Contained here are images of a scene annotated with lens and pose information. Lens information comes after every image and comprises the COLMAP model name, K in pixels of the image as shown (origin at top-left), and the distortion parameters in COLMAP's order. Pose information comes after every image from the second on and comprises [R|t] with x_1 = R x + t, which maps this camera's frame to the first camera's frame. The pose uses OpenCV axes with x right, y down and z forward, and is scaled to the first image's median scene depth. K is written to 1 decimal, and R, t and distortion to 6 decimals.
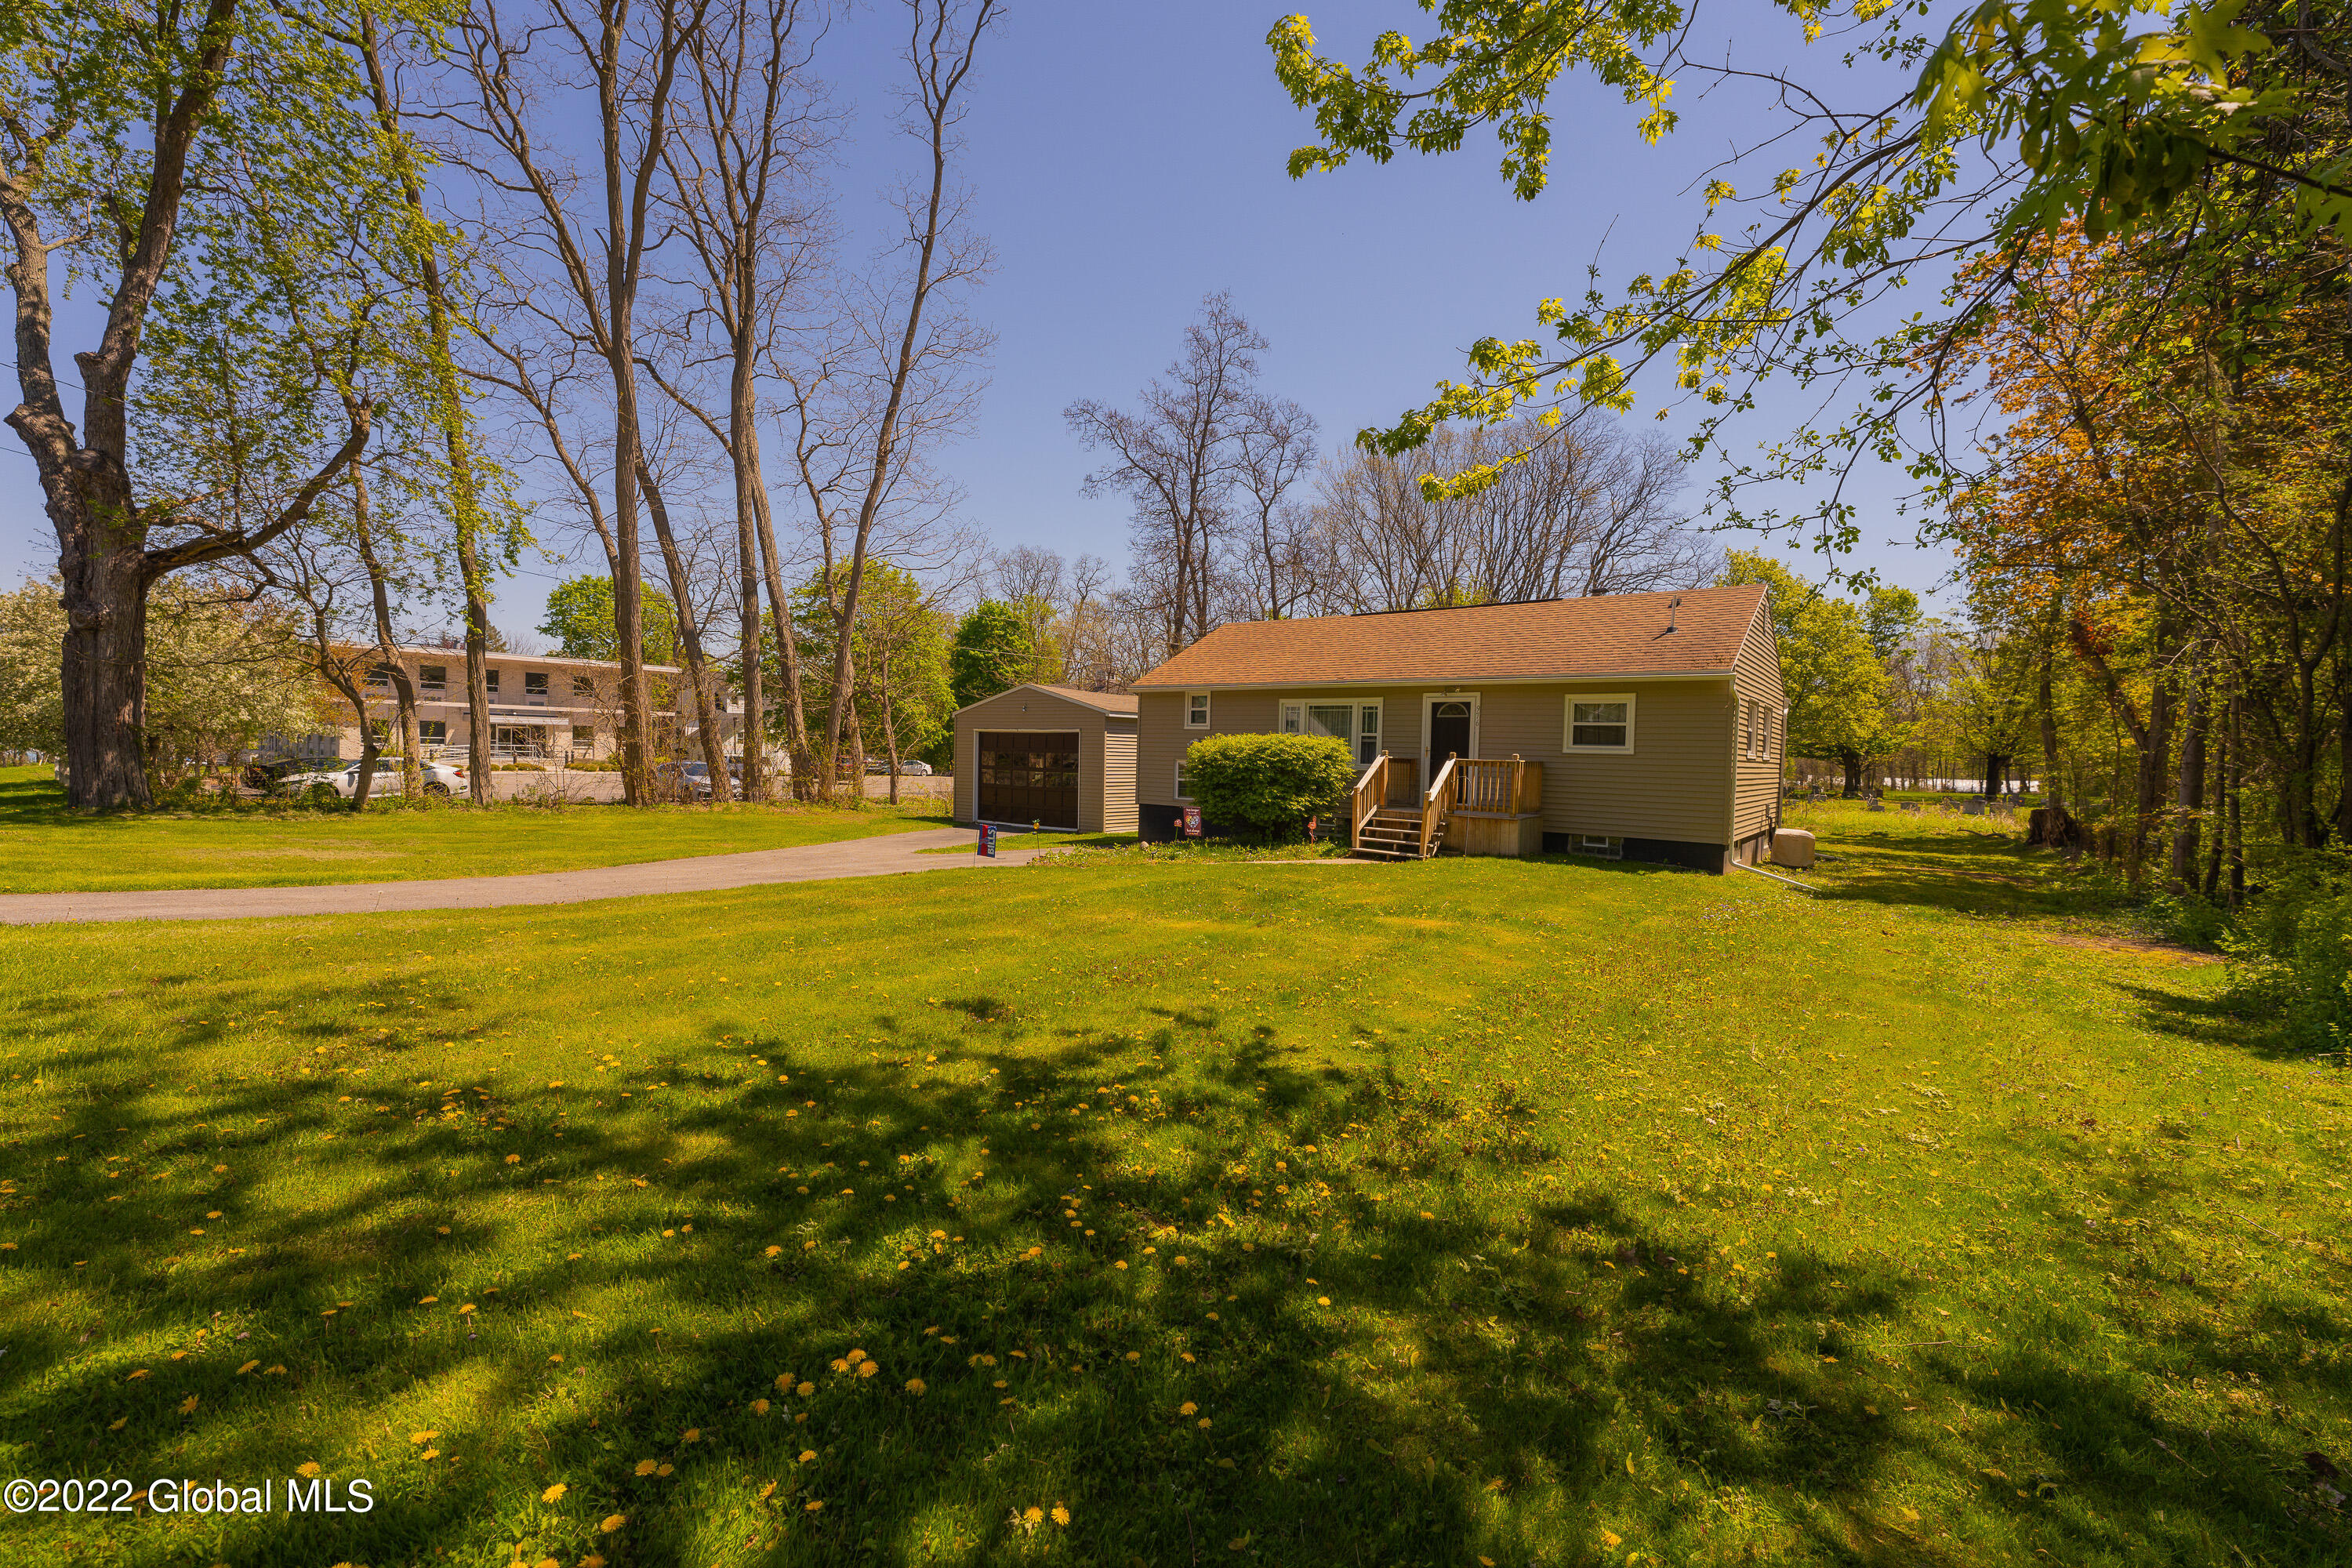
lens RADIAL K [[957.1, 0, 1173.0], [0, 957.1, 786.2], [0, 0, 1]] dist [-0.010313, 0.001043]
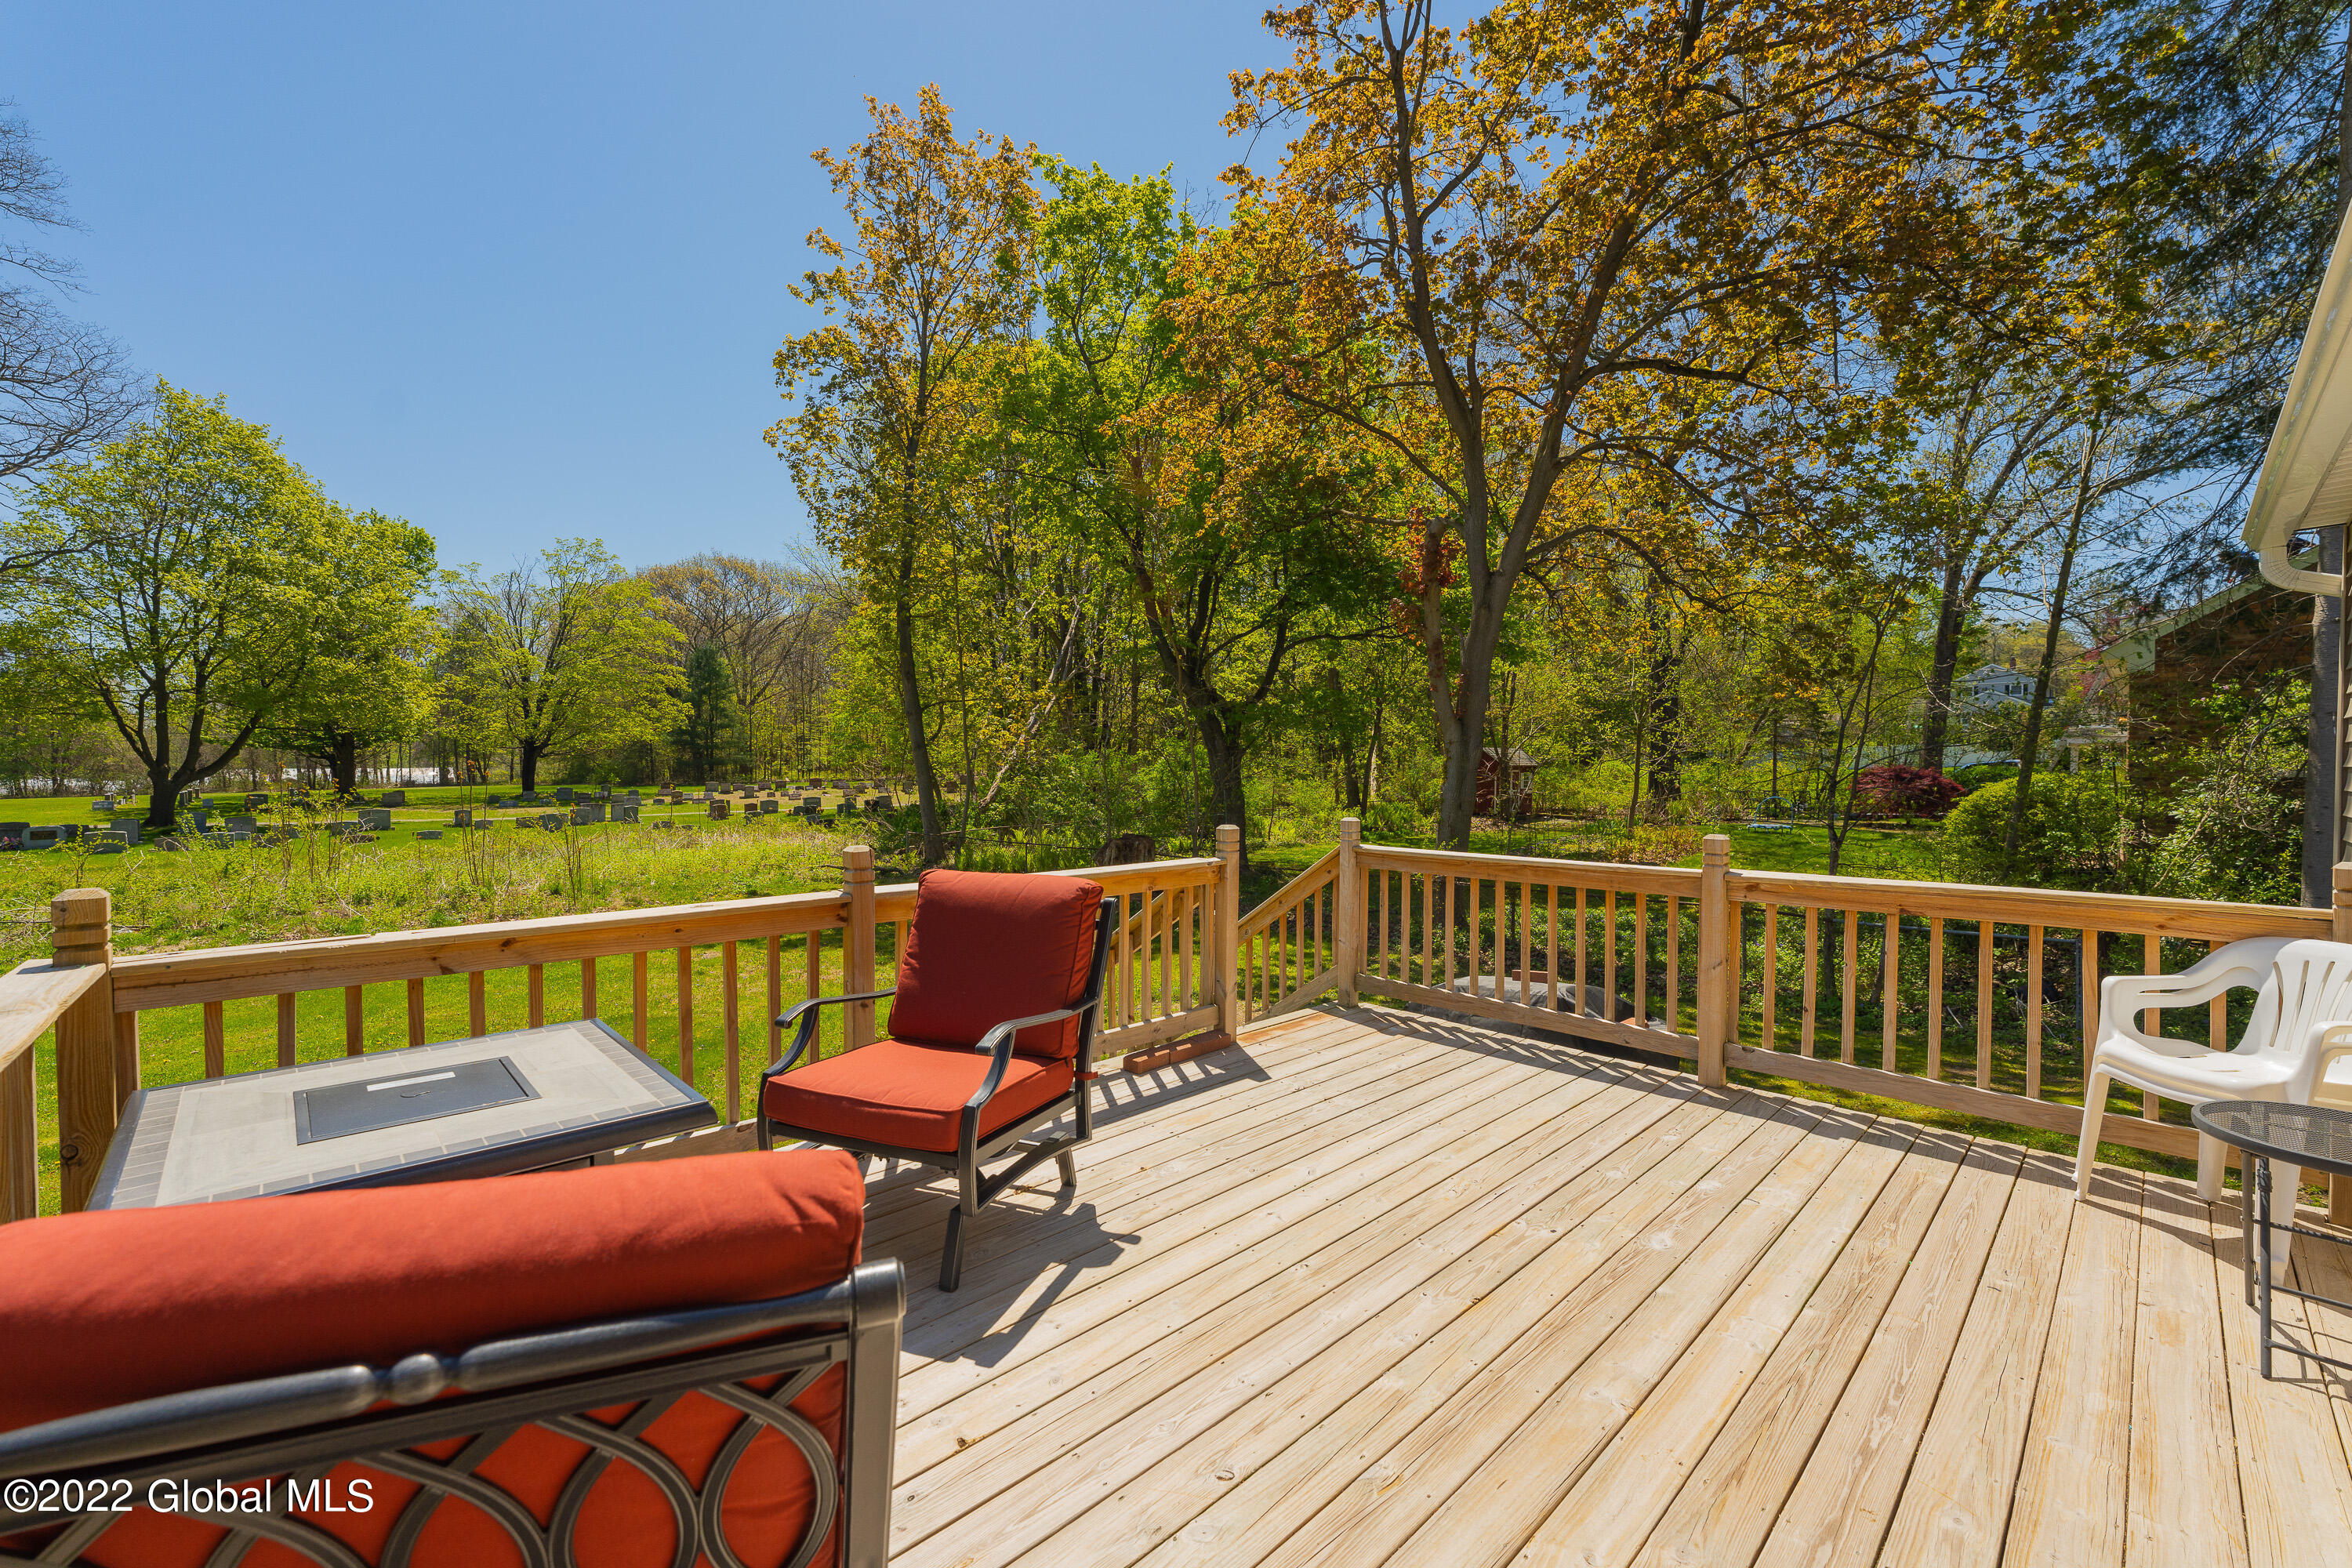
lens RADIAL K [[957.1, 0, 1176.2], [0, 957.1, 787.9], [0, 0, 1]] dist [-0.010313, 0.001043]
pose [[0.150812, -0.054533, 0.987057, 0.273134], [0.038218, 0.998052, 0.049301, -0.033695], [-0.987823, 0.030288, 0.152602, 0.839472]]
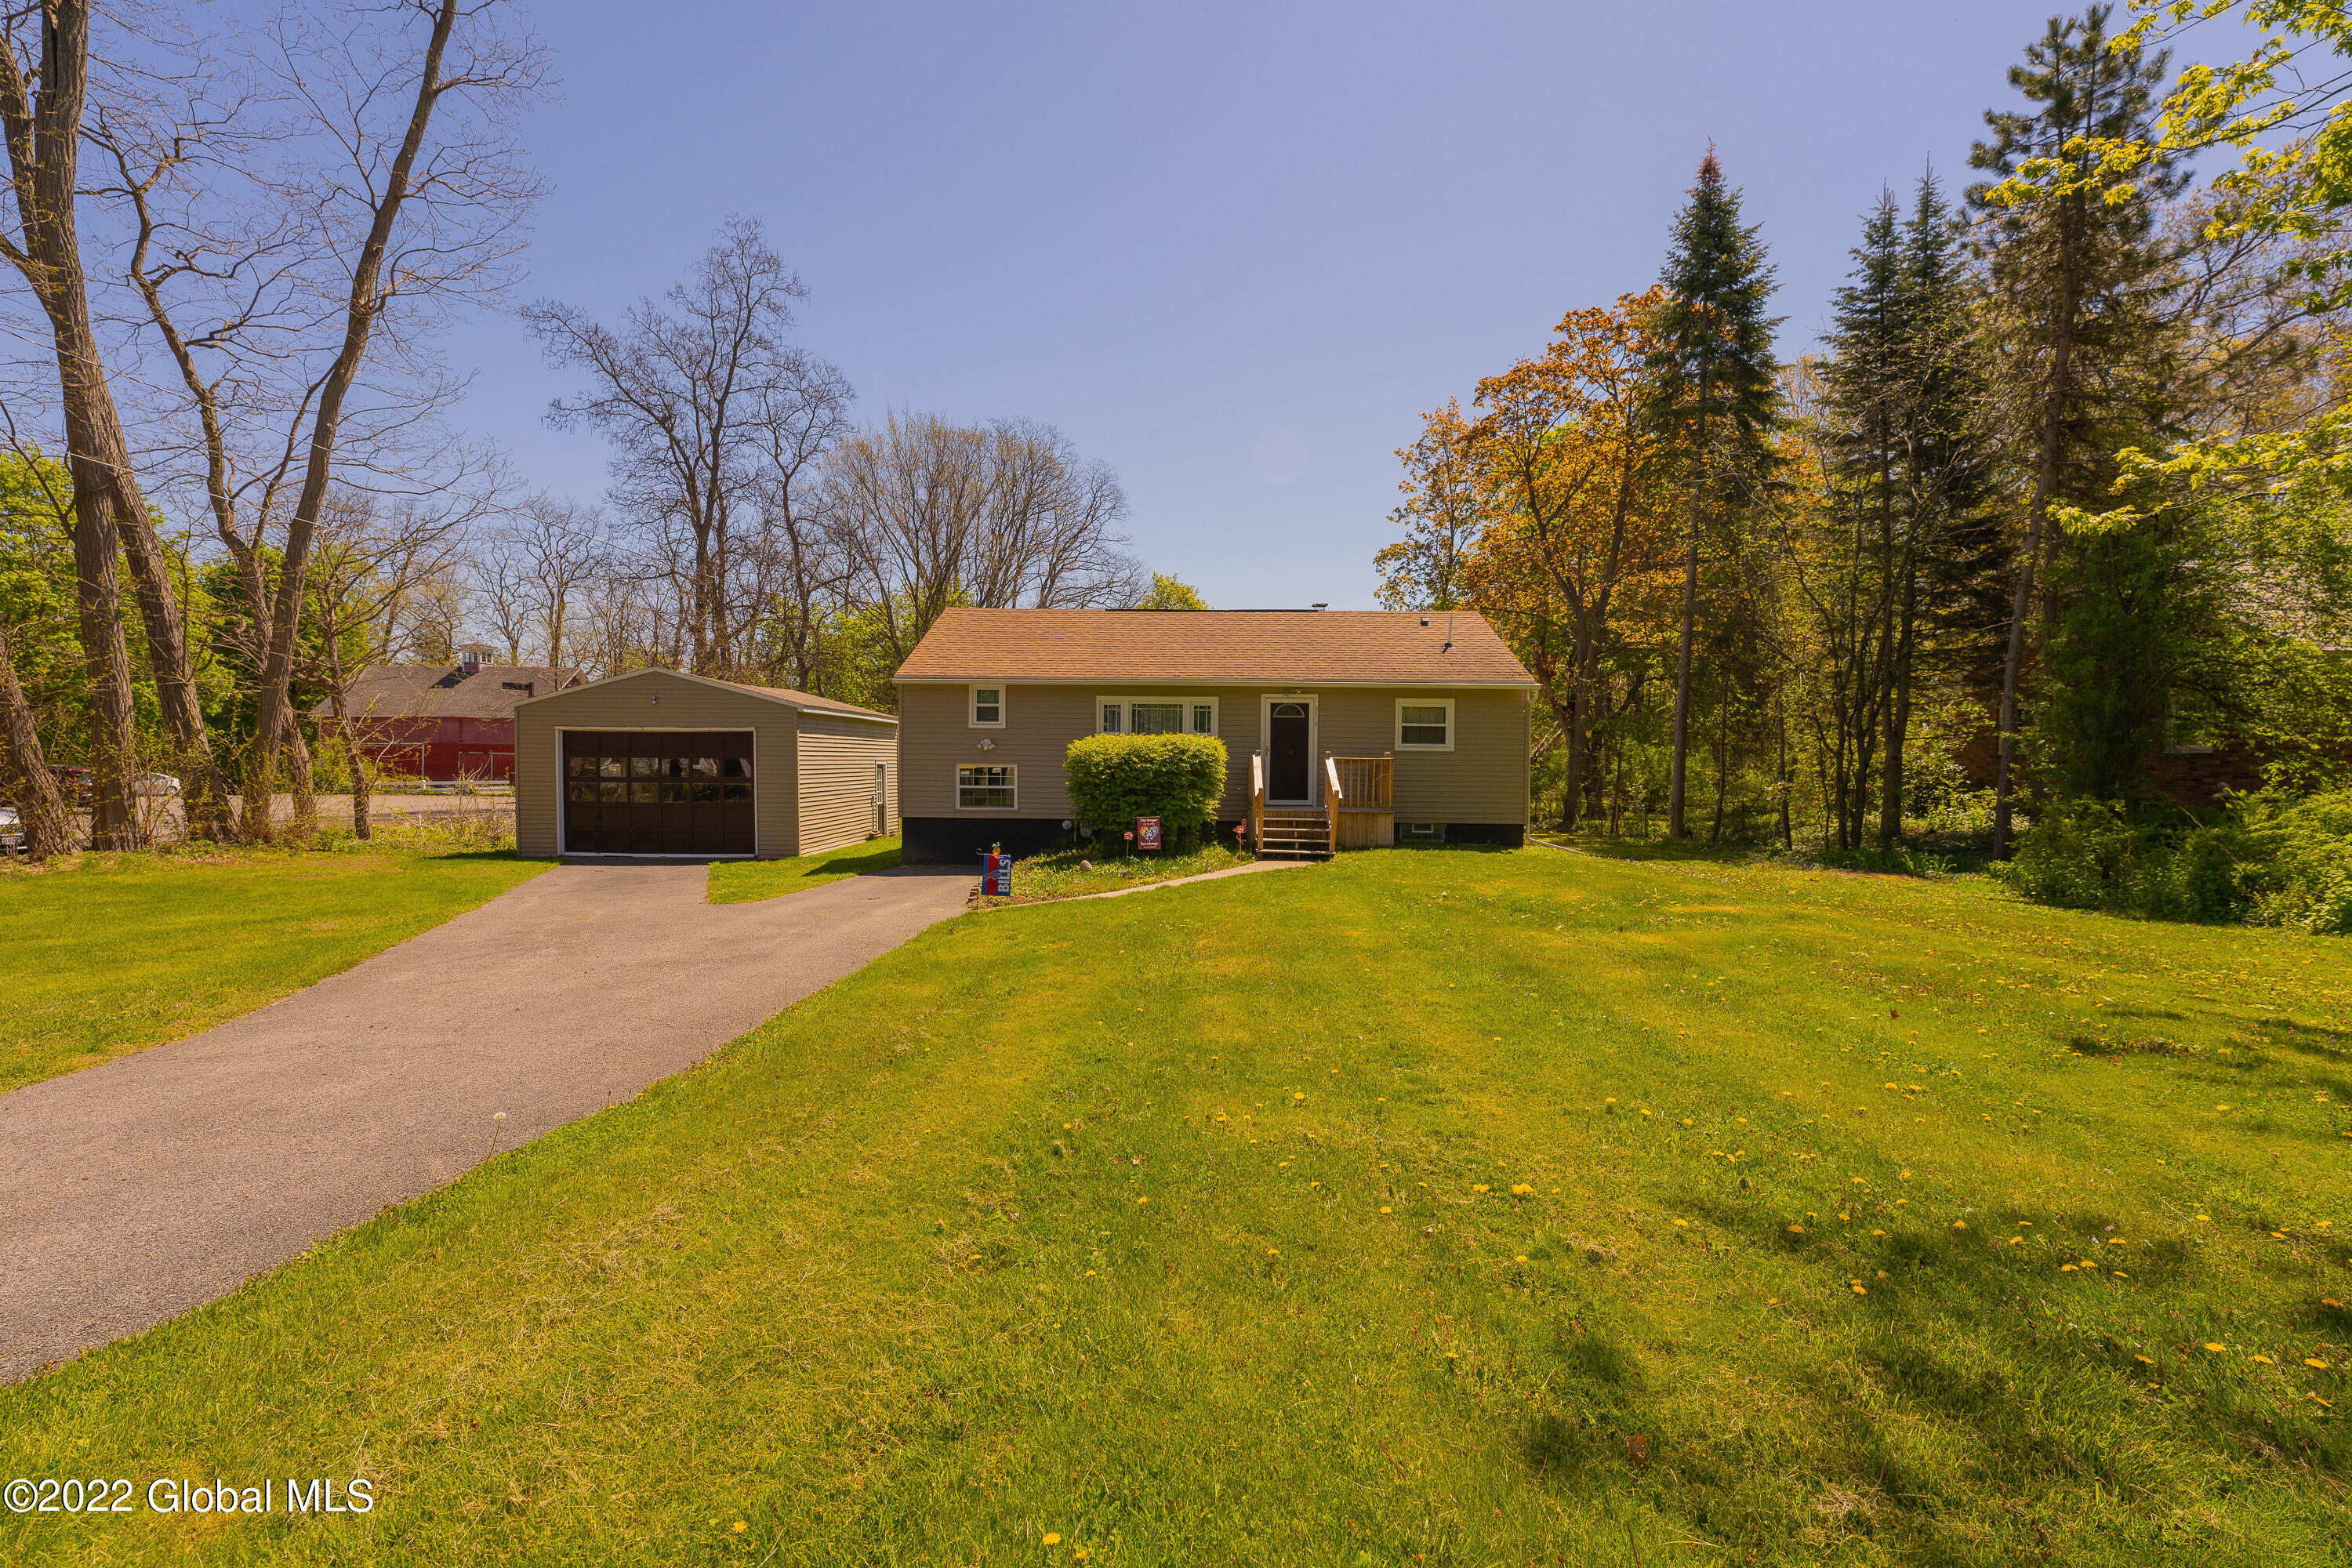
lens RADIAL K [[957.1, 0, 1168.7], [0, 957.1, 783.1], [0, 0, 1]] dist [-0.010313, 0.001043]
pose [[0.805738, -0.031000, 0.591460, -0.256131], [0.031968, 0.999450, 0.008834, -0.008618], [-0.591409, 0.011790, 0.806286, 0.144411]]
